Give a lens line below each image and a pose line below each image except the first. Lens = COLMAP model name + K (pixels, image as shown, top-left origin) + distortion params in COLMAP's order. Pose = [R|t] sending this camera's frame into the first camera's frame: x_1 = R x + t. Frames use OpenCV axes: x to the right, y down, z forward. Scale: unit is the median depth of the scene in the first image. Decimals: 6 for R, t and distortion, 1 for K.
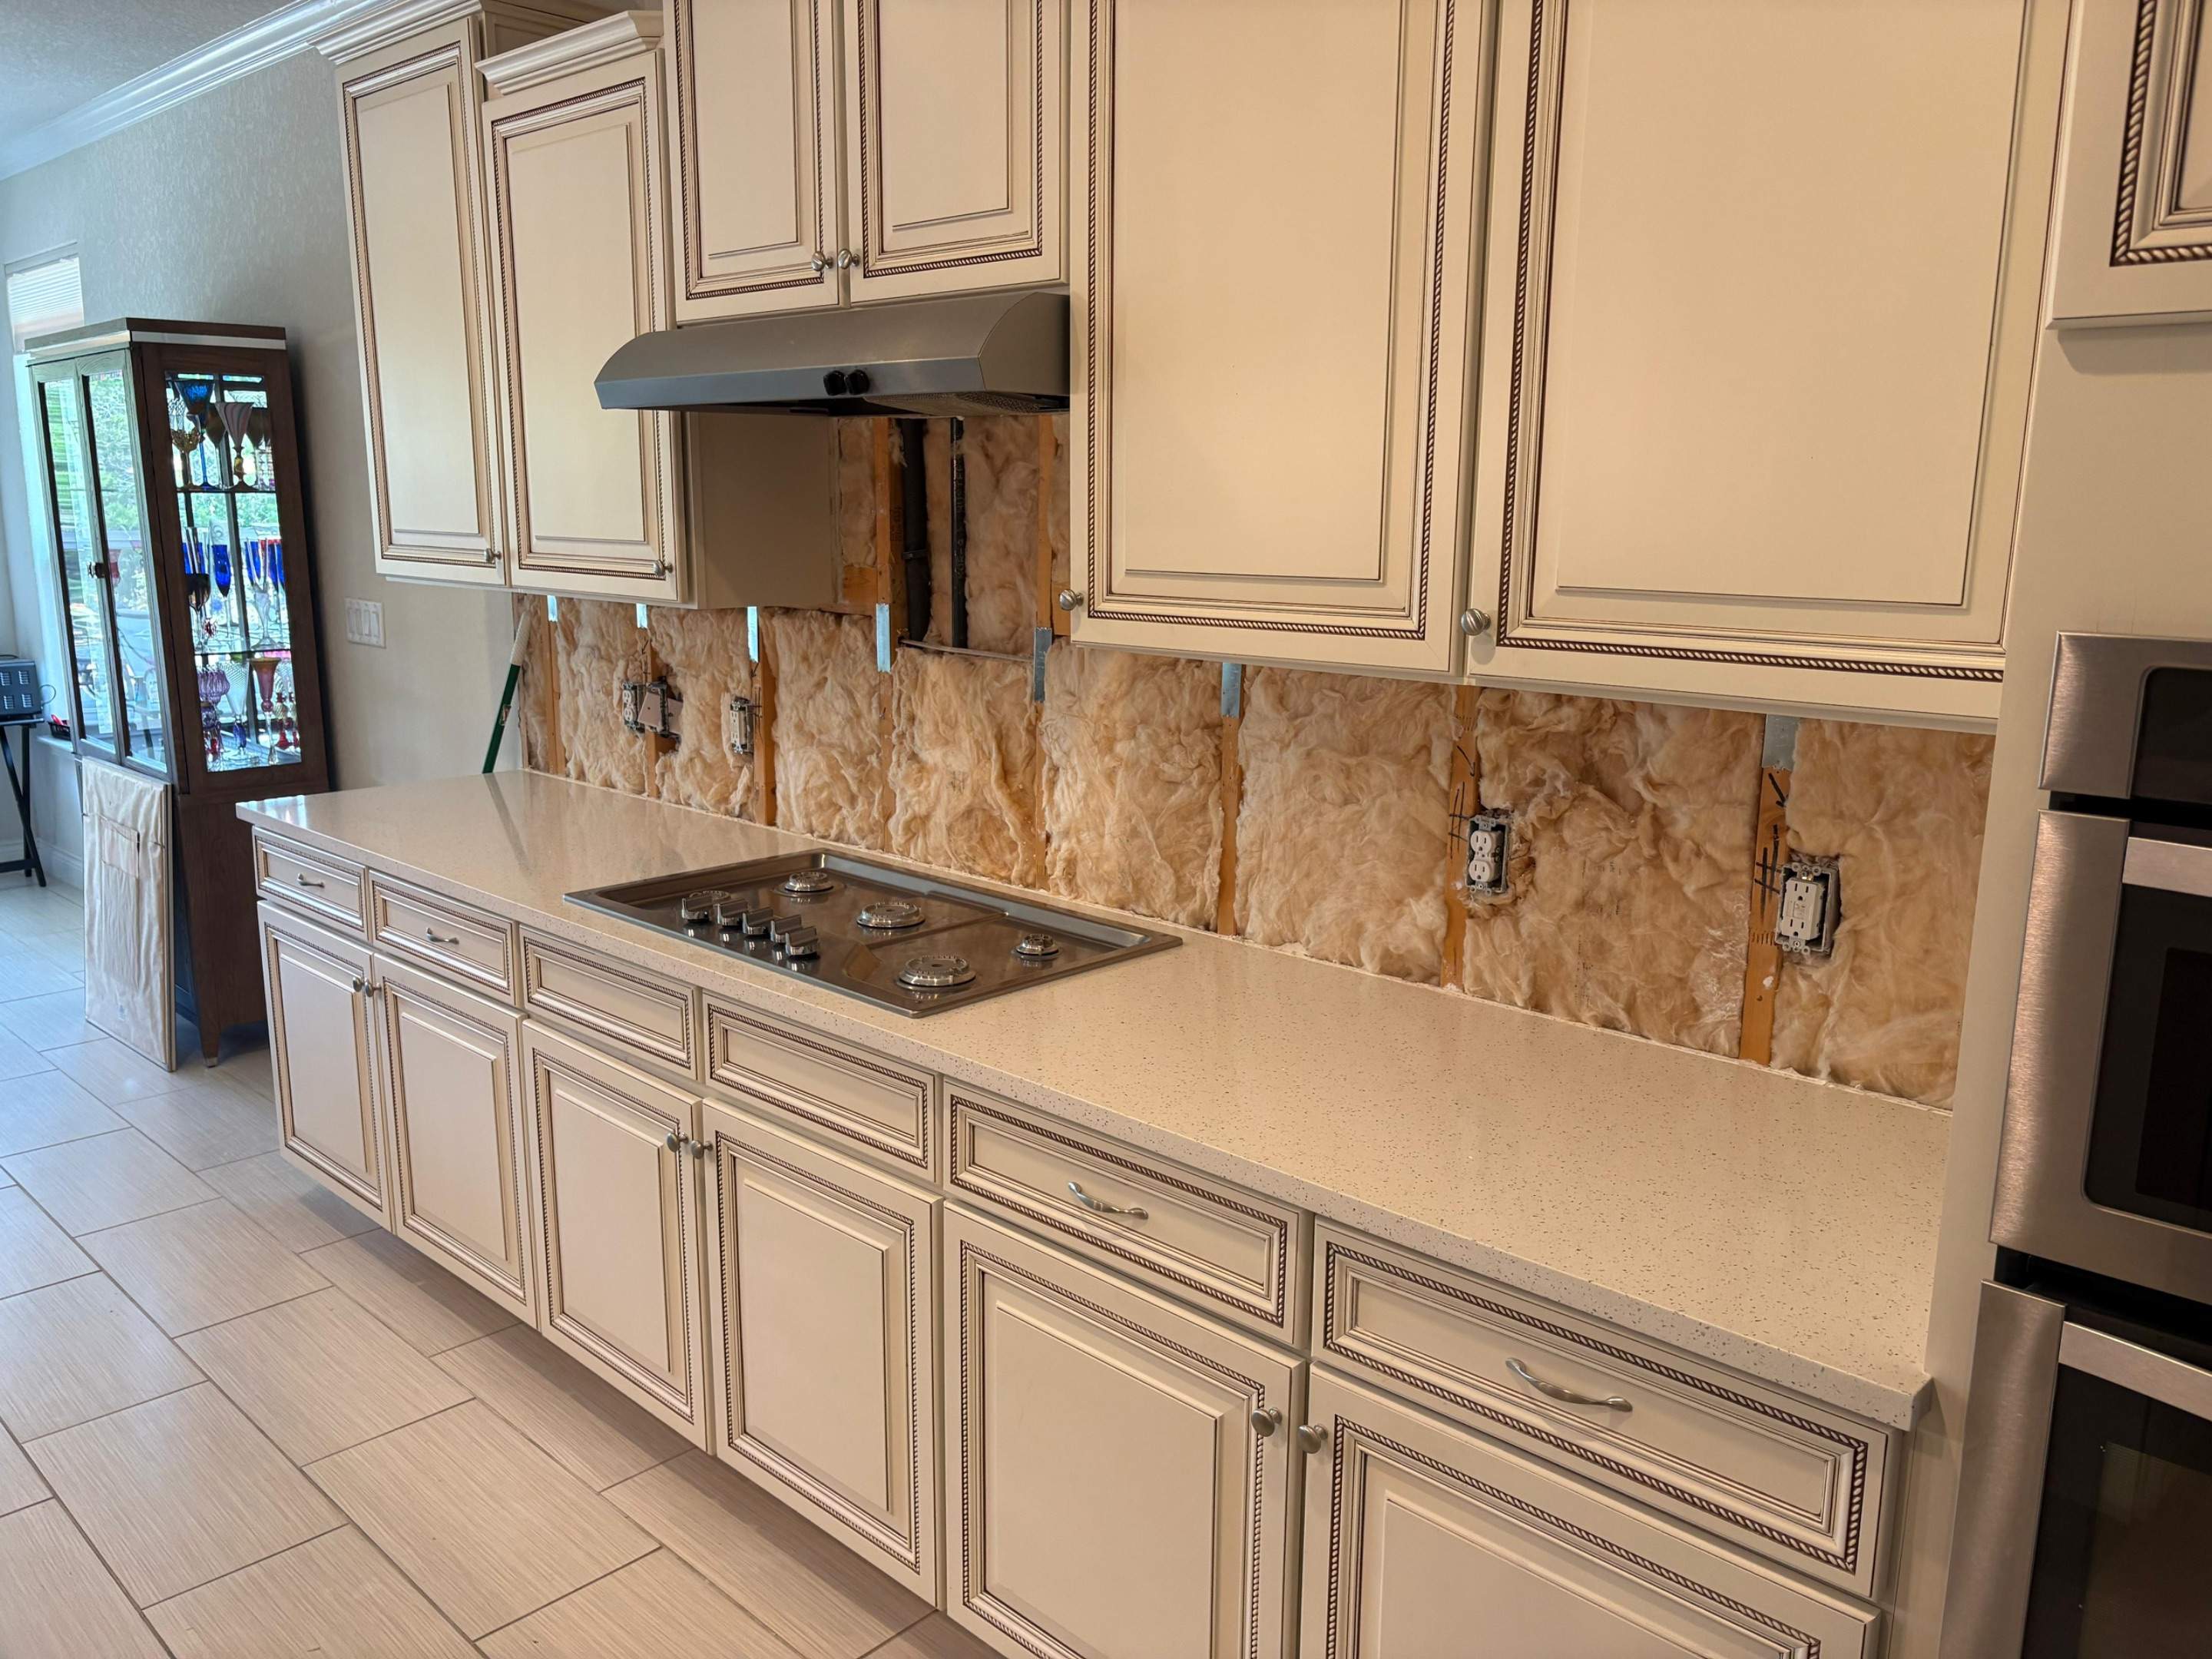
lens RADIAL K [[1698.2, 0, 1090.2], [0, 1698.2, 832.3], [0, 0, 1]] dist [0.063720, -0.060624]
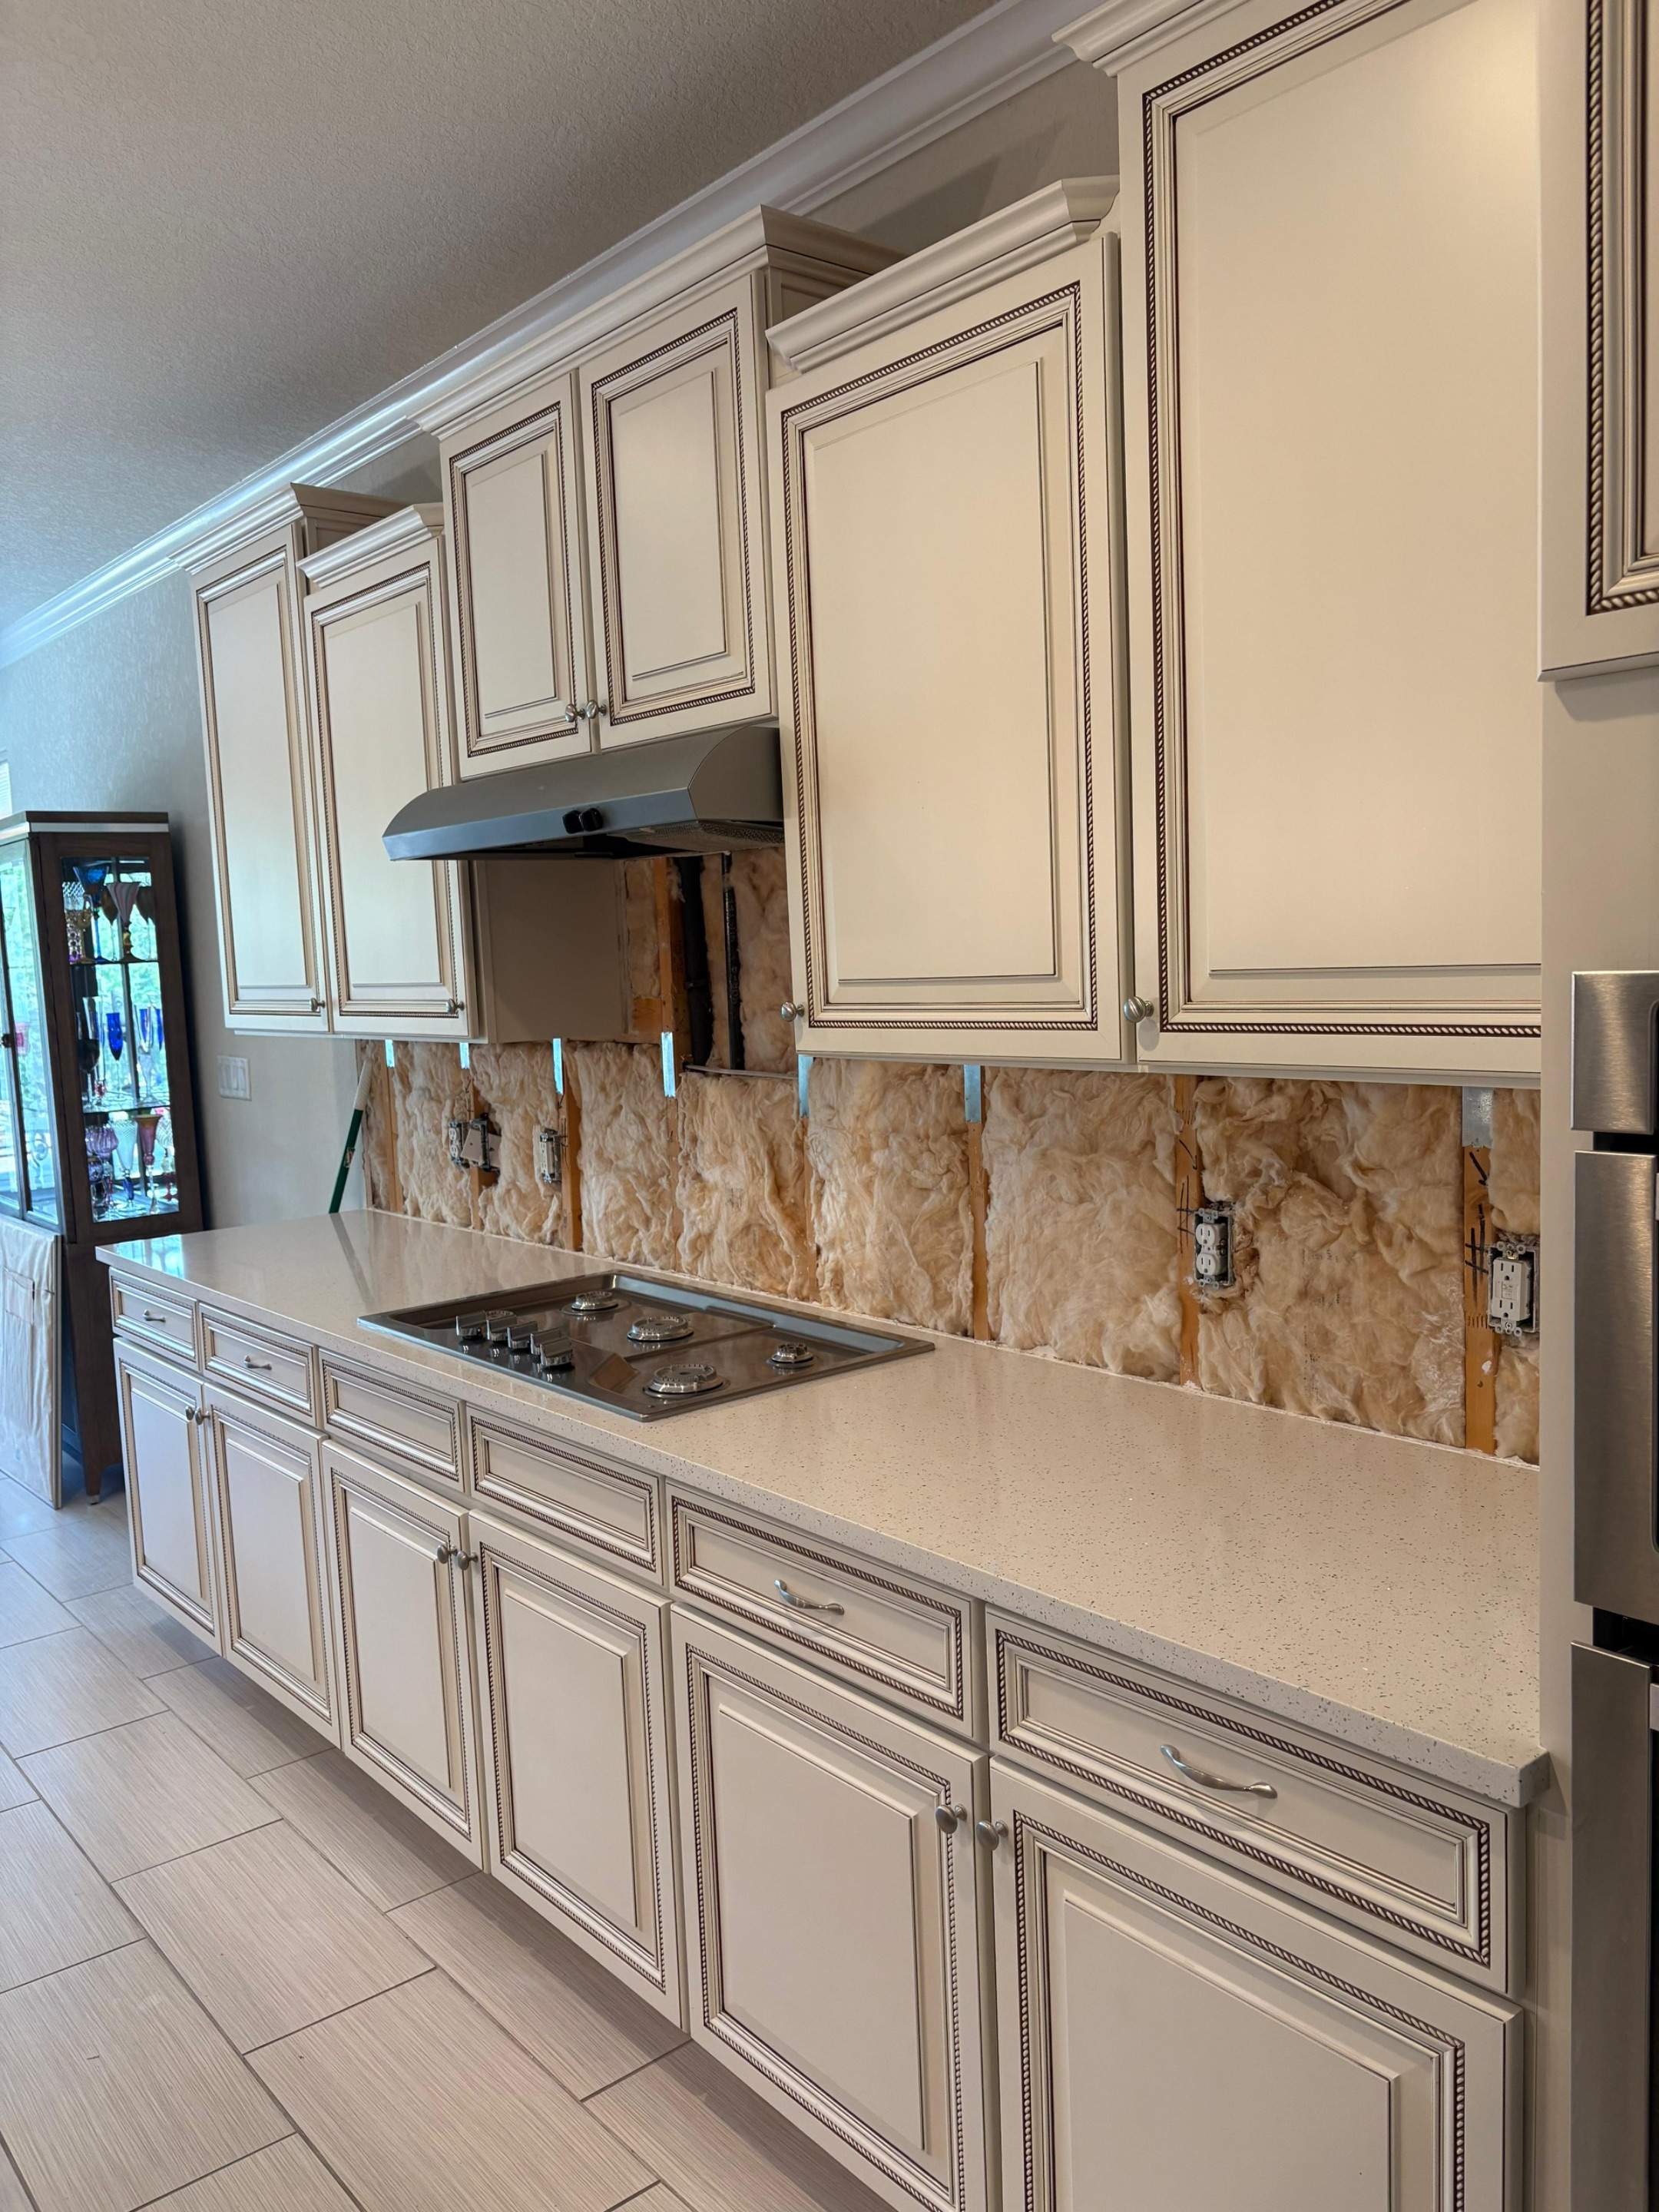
lens RADIAL K [[1698.2, 0, 828.7], [0, 1698.2, 1115.3], [0, 0, 1]] dist [0.063720, -0.060624]
pose [[0.993214, -0.035648, -0.110703, 0.110942], [0.024909, 0.994980, -0.096924, 0.024425], [0.113602, 0.093509, 0.989116, -0.015515]]
